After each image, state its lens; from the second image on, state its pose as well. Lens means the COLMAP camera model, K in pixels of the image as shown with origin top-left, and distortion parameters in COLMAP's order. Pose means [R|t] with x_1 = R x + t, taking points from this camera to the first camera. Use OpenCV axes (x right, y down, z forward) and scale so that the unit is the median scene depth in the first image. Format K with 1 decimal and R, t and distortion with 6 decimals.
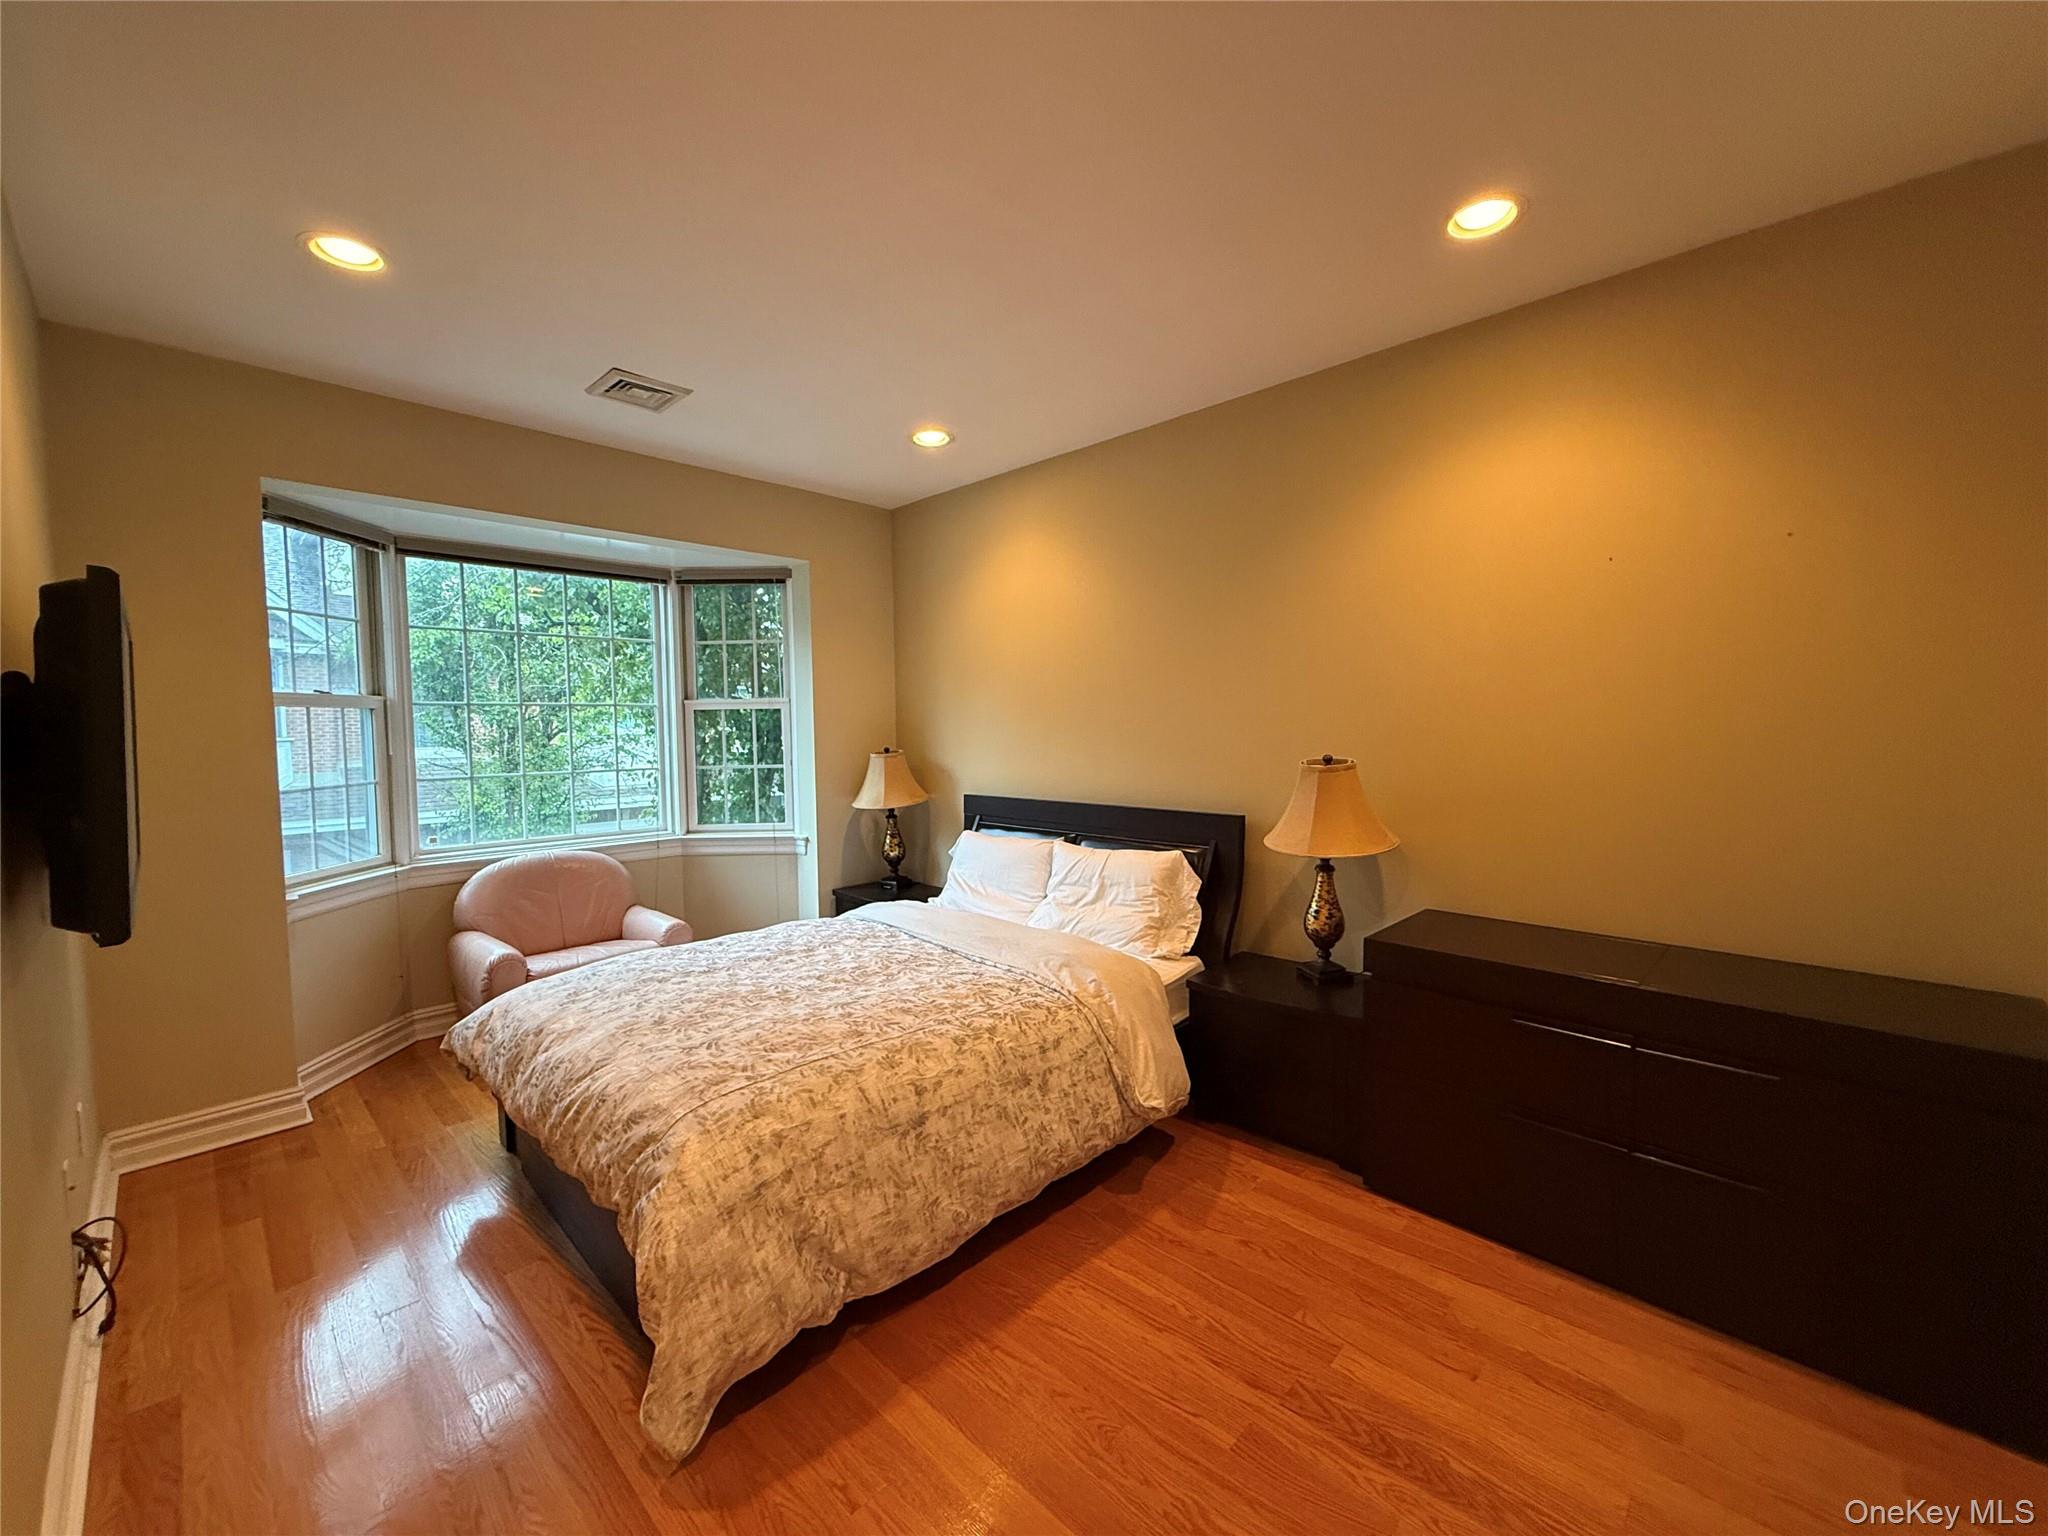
lens RADIAL K [[816.8, 0, 1021.8], [0, 816.8, 764.5], [0, 0, 1]] dist [0.003261, 0.000563]
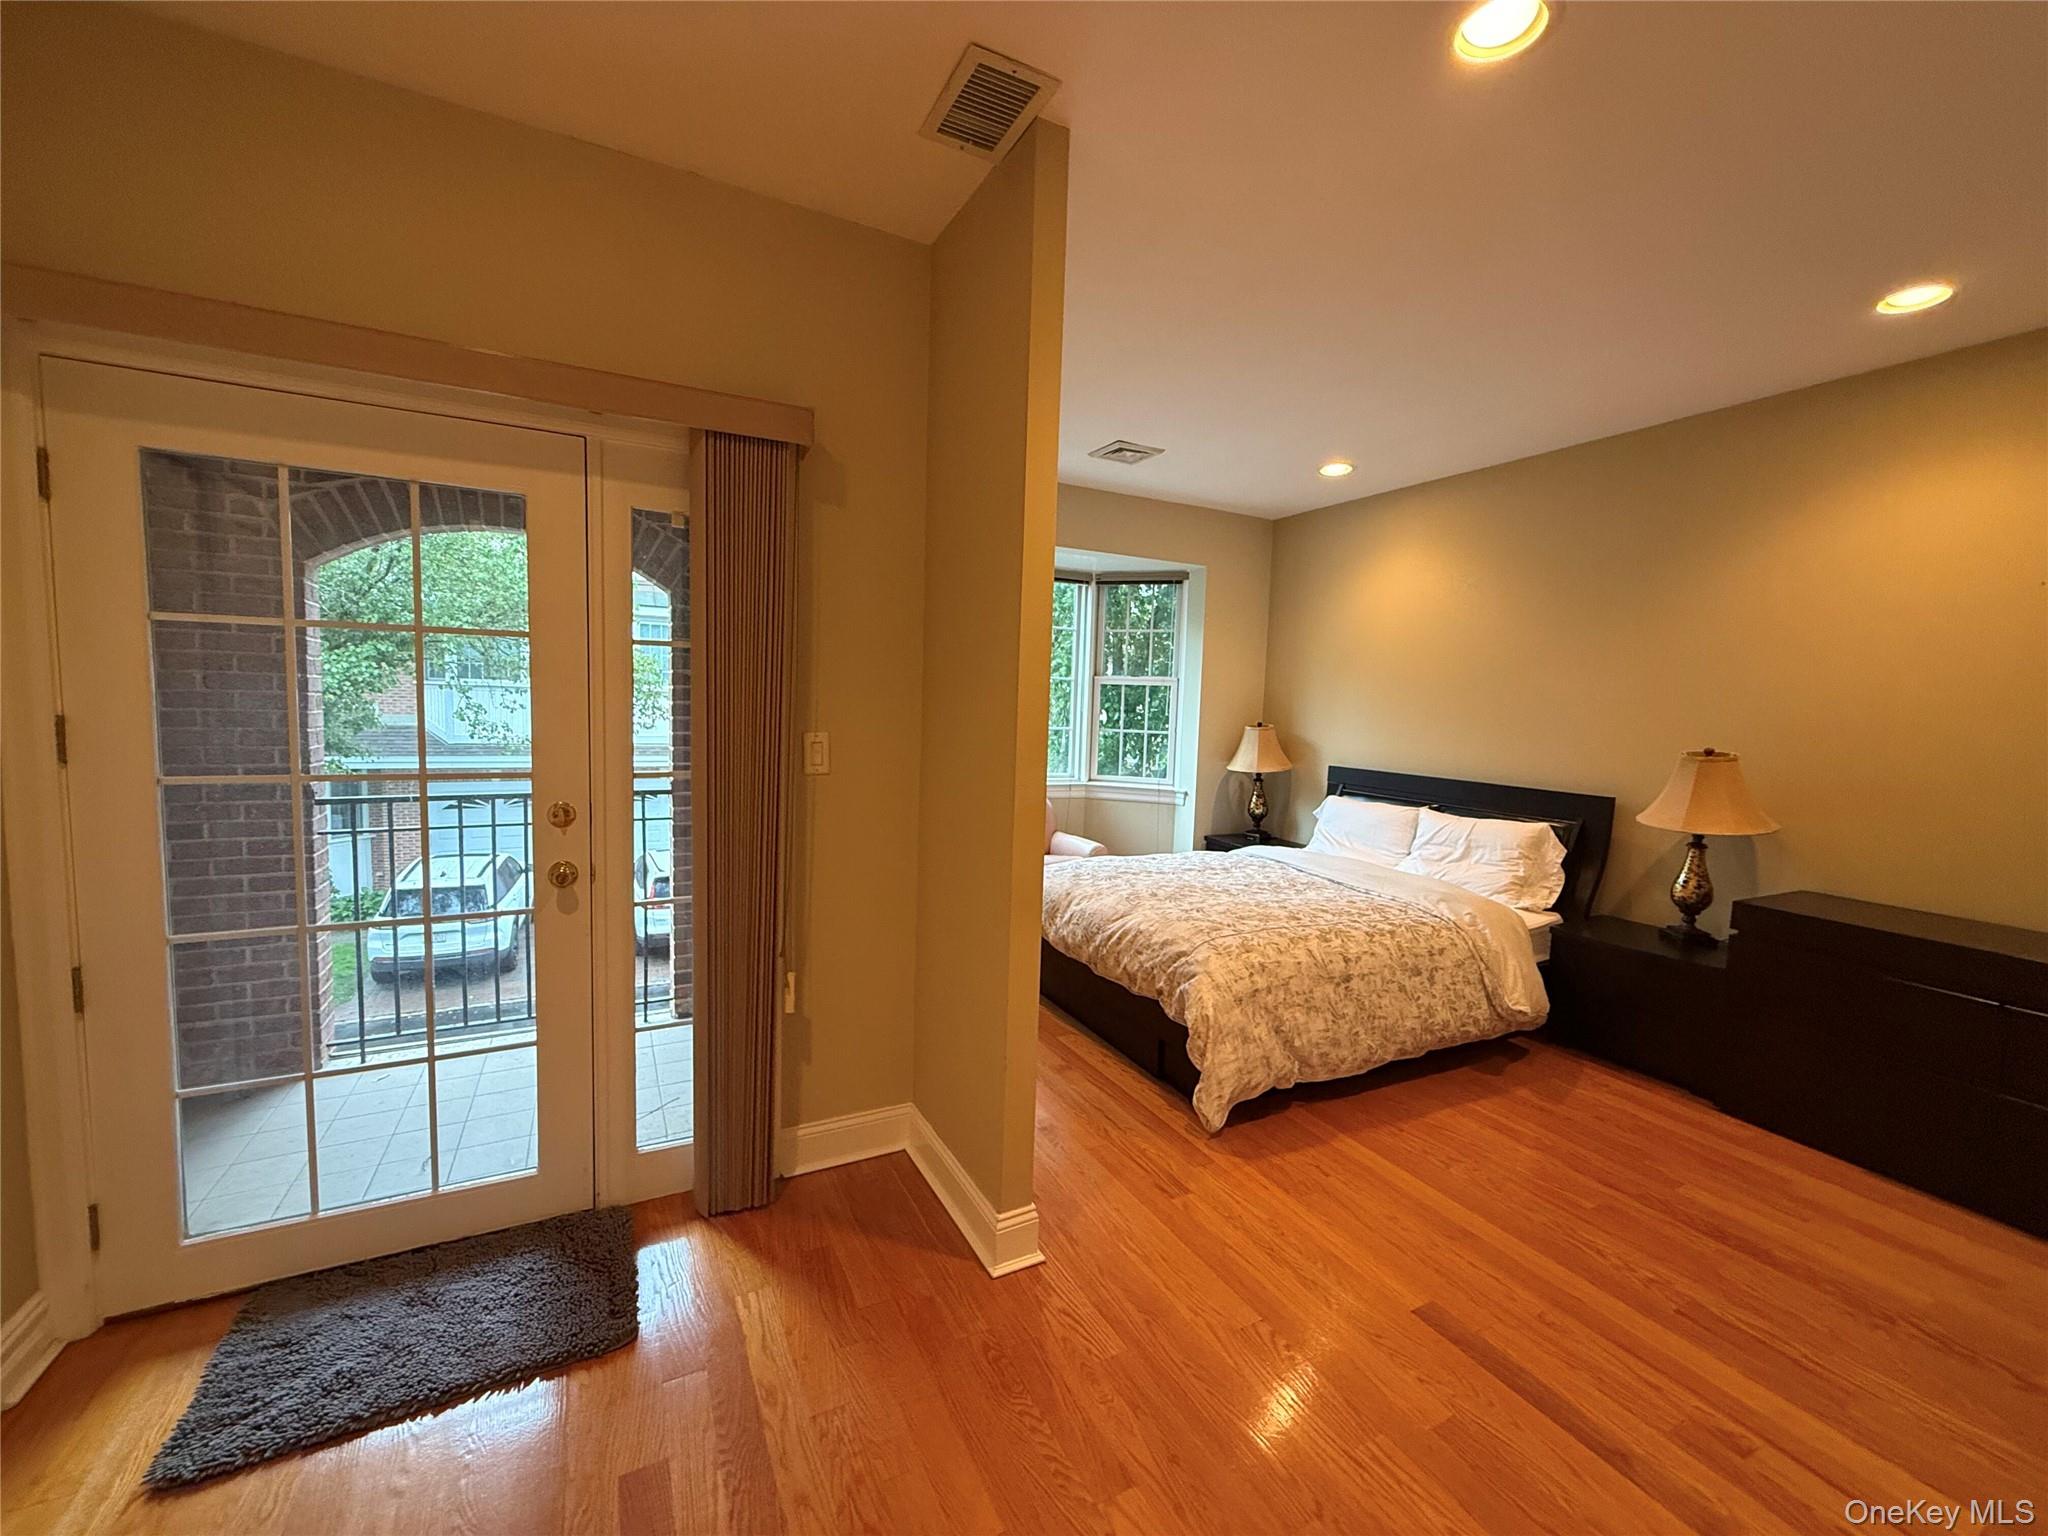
lens RADIAL K [[816.8, 0, 1030.9], [0, 816.8, 762.0], [0, 0, 1]] dist [0.003261, 0.000563]
pose [[0.946280, 0.071467, -0.315352, -0.182398], [-0.063746, 0.997361, 0.034743, 0.030997], [0.317003, -0.012775, 0.948339, -0.441071]]
